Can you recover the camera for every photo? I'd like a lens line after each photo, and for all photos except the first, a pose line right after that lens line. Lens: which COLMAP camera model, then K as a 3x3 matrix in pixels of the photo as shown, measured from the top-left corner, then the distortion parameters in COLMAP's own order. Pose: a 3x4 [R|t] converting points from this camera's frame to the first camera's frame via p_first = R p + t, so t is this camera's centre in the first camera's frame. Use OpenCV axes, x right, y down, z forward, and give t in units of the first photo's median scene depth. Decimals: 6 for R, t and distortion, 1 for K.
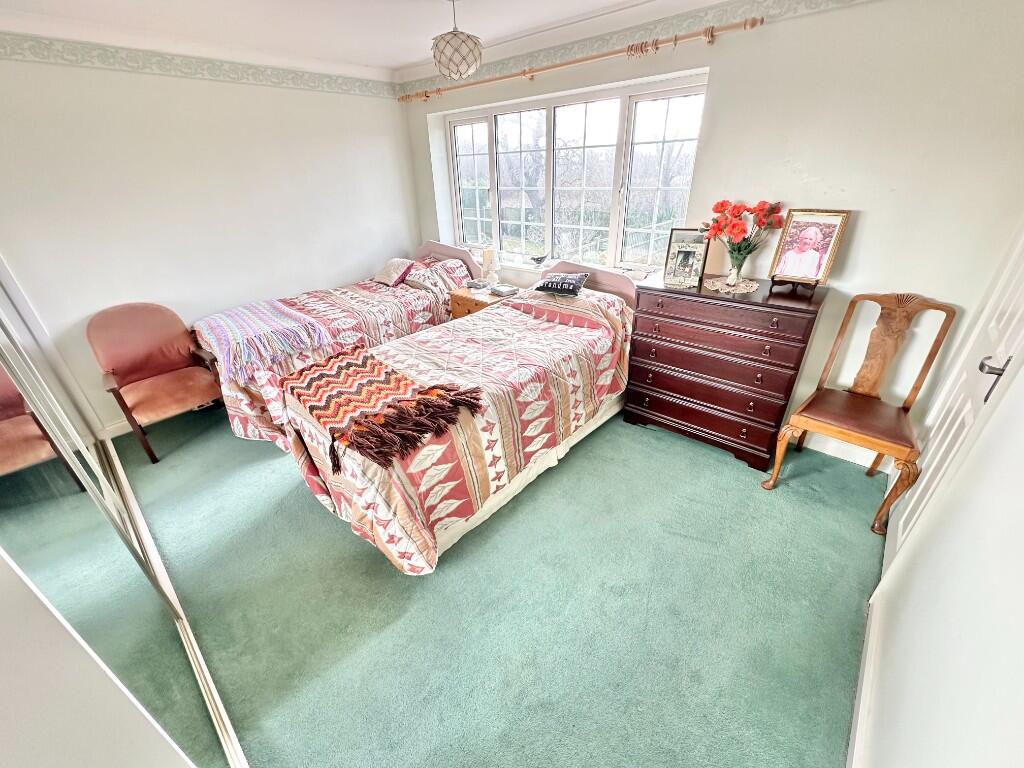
lens RADIAL K [[408.6, 0, 511.8], [0, 408.6, 384.3], [0, 0, 1]] dist [-0.002153, 0.000721]
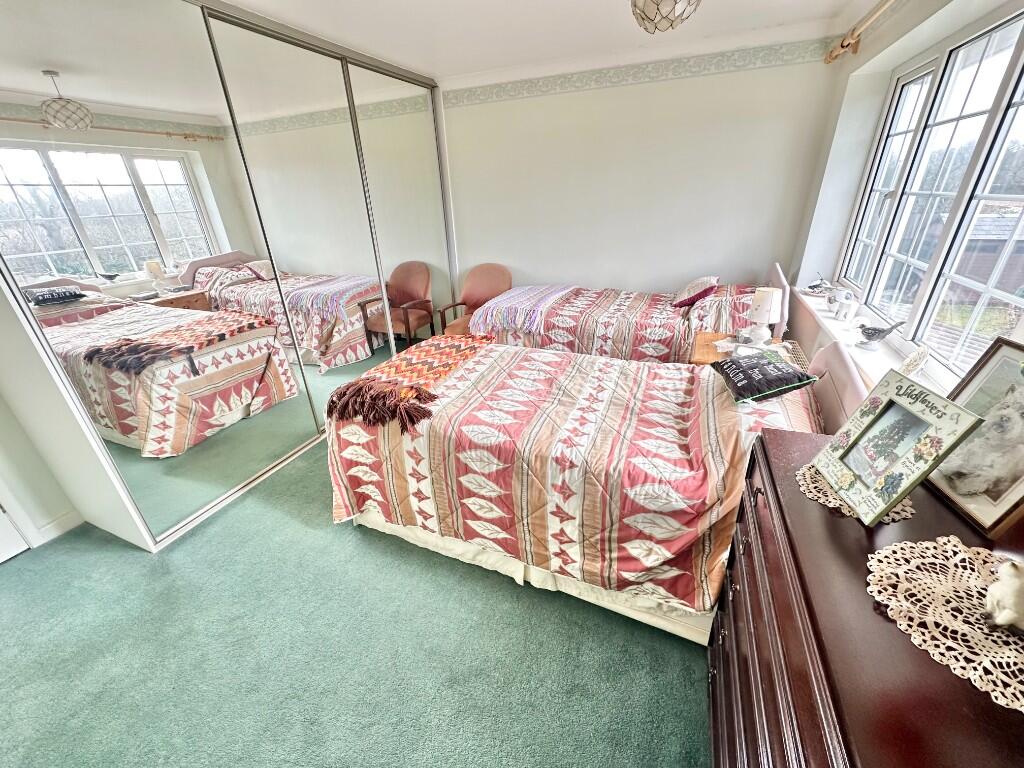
lens RADIAL K [[408.6, 0, 510.1], [0, 408.6, 382.3], [0, 0, 1]] dist [-0.002153, 0.000721]
pose [[0.320686, 0.422431, -0.847769, 0.550713], [-0.420306, 0.865559, 0.272306, -0.286935], [0.848825, 0.268997, 0.455123, 0.572275]]
